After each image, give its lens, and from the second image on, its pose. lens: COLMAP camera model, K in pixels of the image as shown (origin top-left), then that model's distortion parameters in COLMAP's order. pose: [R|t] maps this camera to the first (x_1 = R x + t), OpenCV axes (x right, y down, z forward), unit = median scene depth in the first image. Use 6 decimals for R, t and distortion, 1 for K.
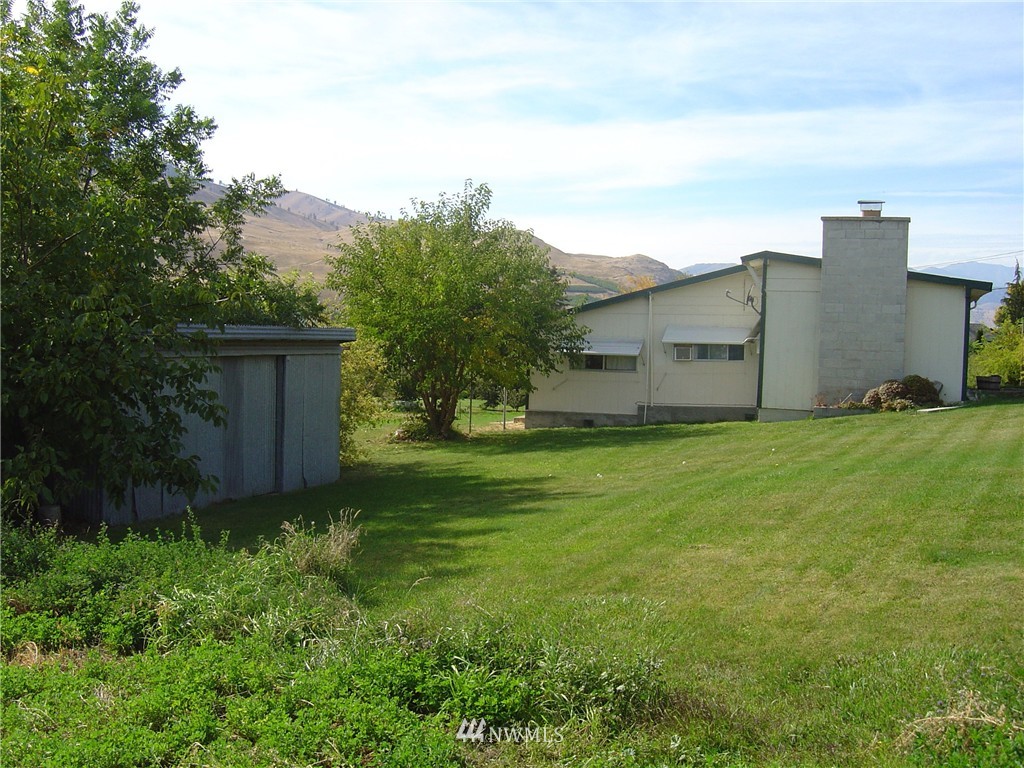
lens RADIAL K [[1210.4, 0, 512.0], [0, 1210.4, 384.0], [0, 0, 1]] dist [-0.151071, -0.008646]
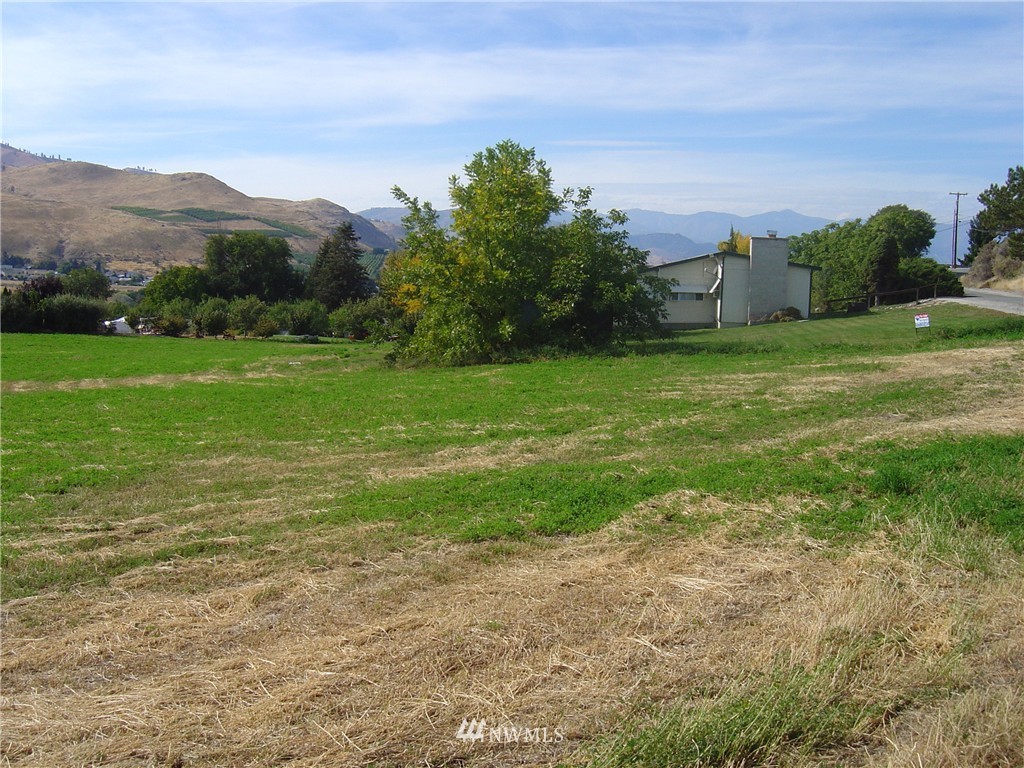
lens RADIAL K [[1164.3, 0, 512.0], [0, 1164.3, 384.0], [0, 0, 1]] dist [-0.126409, 0.007451]
pose [[0.960781, -0.031144, 0.275552, -0.784579], [0.016427, 0.998320, 0.055556, 0.008874], [-0.276820, -0.048851, 0.959679, -0.984336]]
